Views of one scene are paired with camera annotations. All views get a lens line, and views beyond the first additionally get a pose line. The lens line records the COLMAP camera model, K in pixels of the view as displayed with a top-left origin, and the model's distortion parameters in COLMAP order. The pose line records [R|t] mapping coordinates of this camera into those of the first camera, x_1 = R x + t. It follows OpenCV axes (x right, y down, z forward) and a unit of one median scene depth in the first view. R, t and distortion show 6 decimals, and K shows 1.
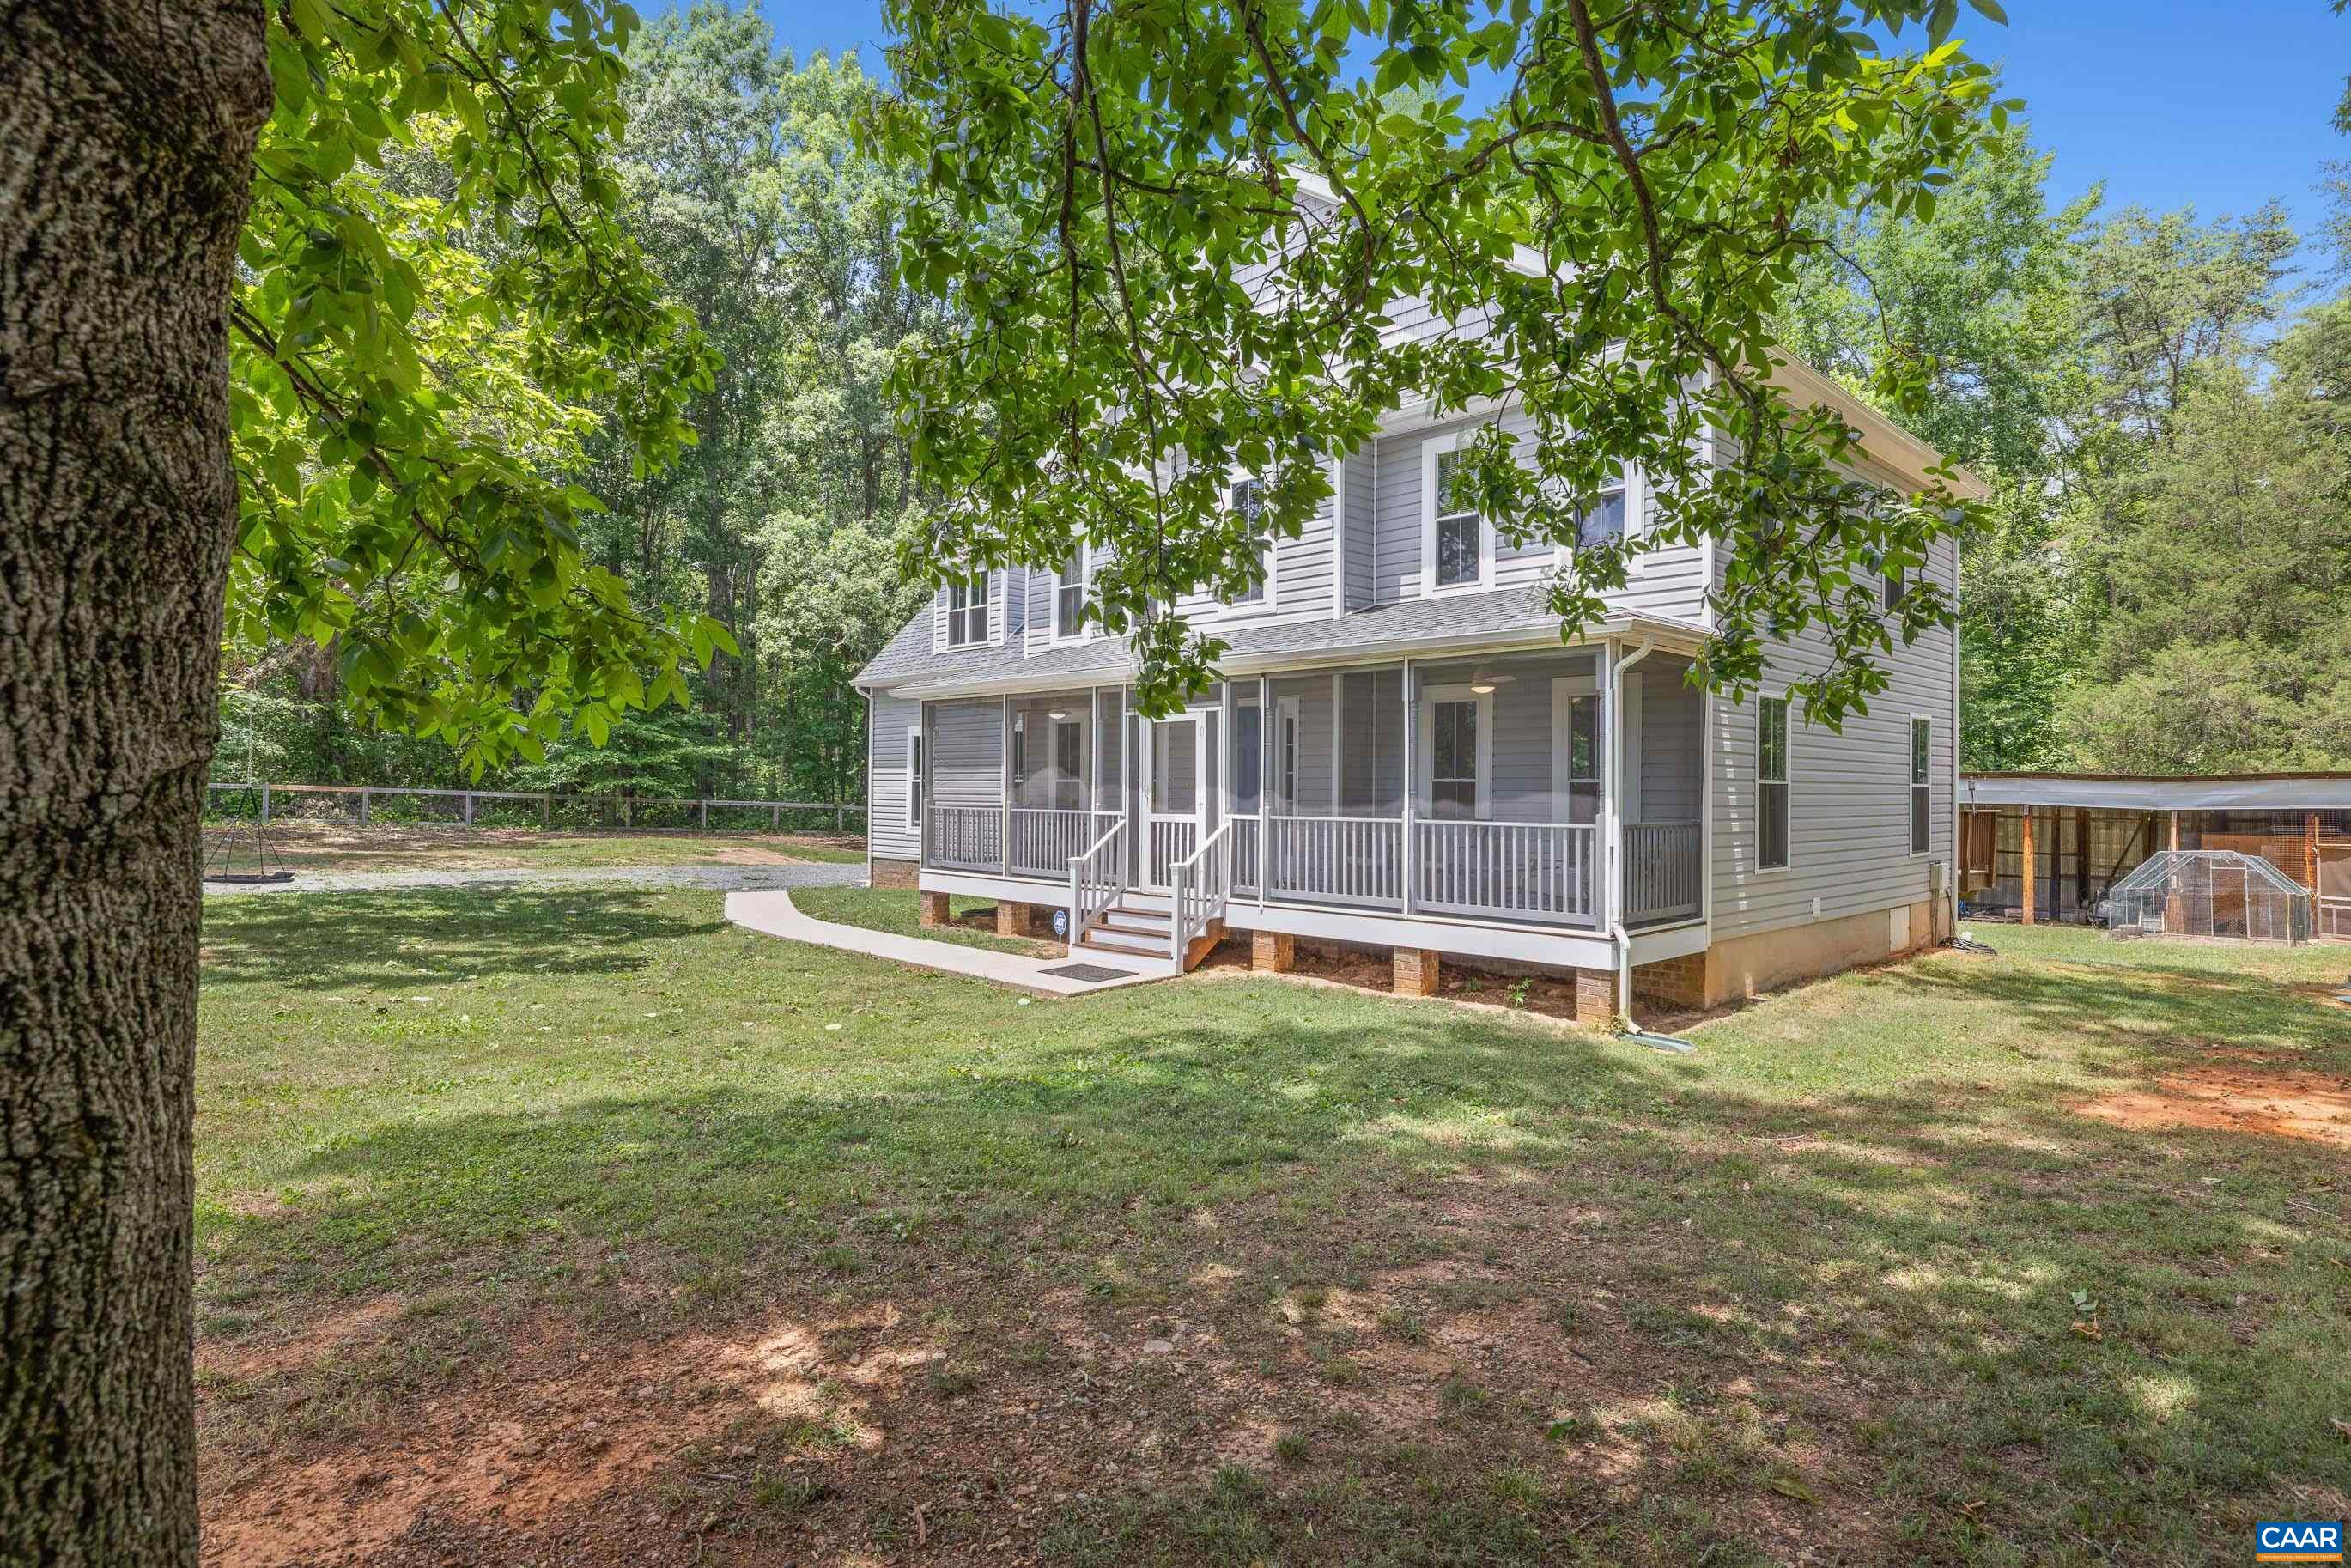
lens RADIAL K [[1253.1, 0, 1176.7], [0, 1253.1, 783.1], [0, 0, 1]] dist [0.005384, -0.000341]
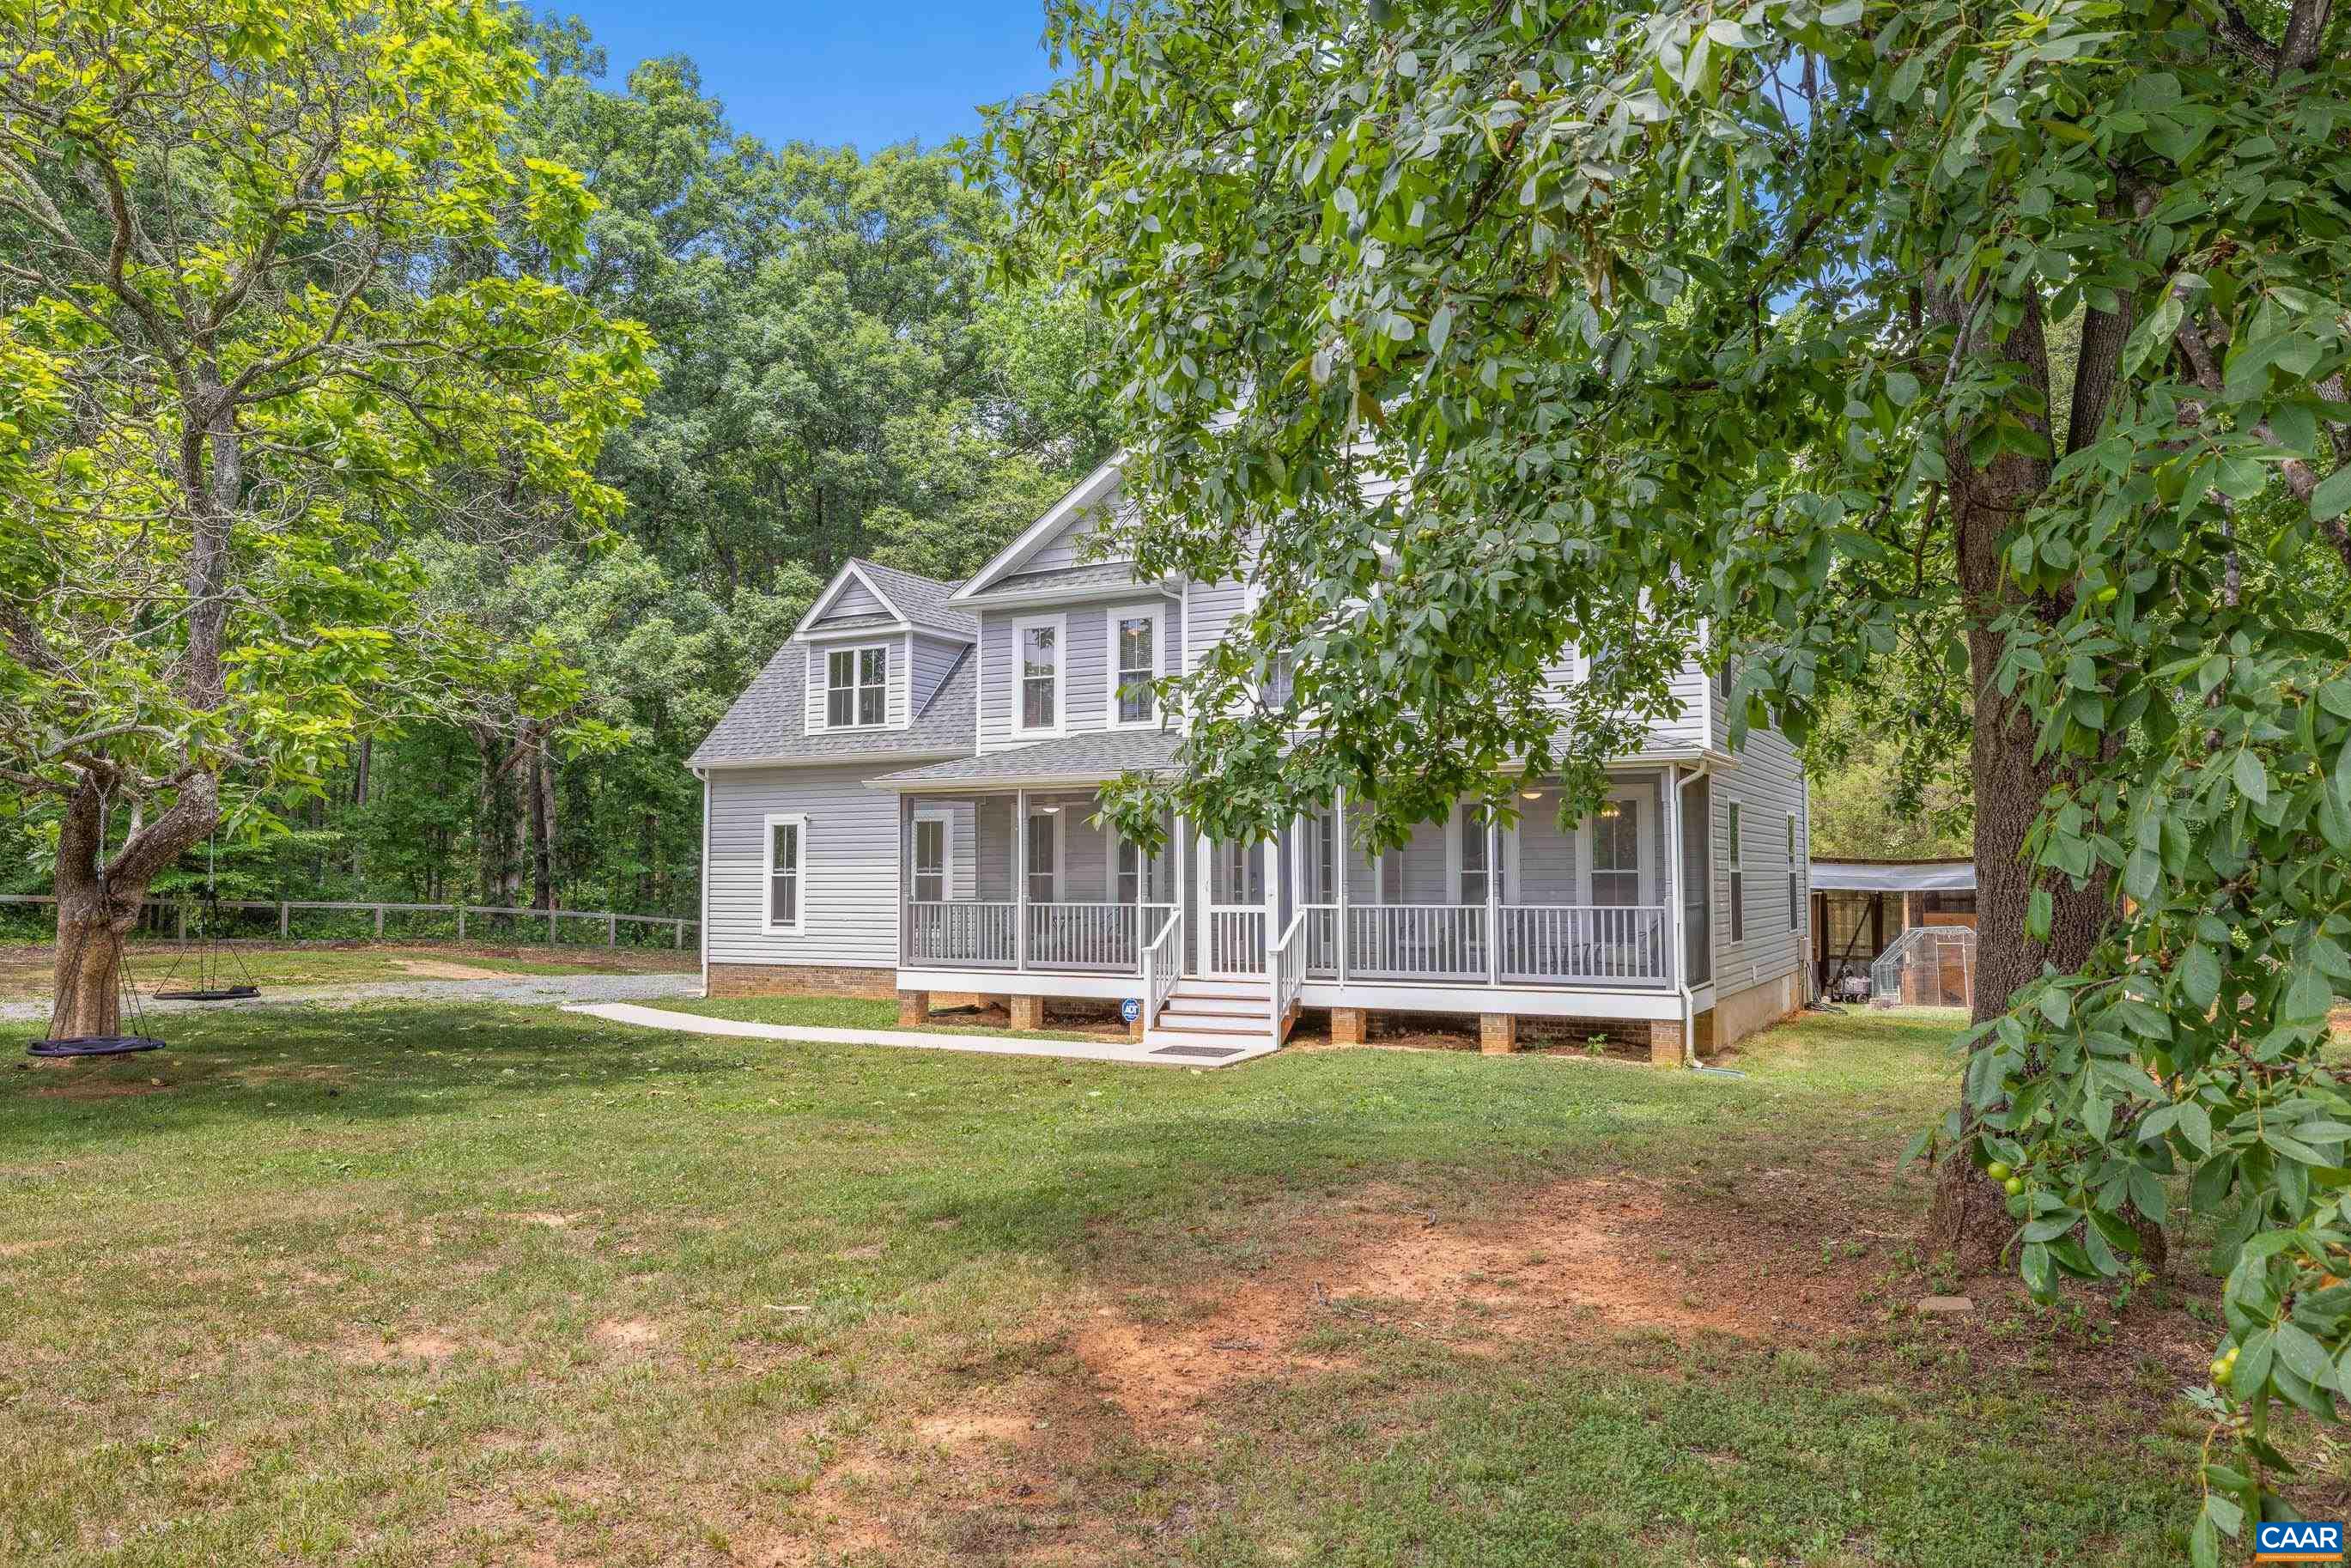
lens RADIAL K [[1636.5, 0, 1173.4], [0, 1636.5, 778.9], [0, 0, 1]] dist [0.000988, 0.001272]
pose [[0.954418, 0.008391, 0.298354, -0.507740], [0.008066, 0.998515, -0.053886, -0.008911], [-0.298363, 0.053836, 0.952933, -0.357893]]
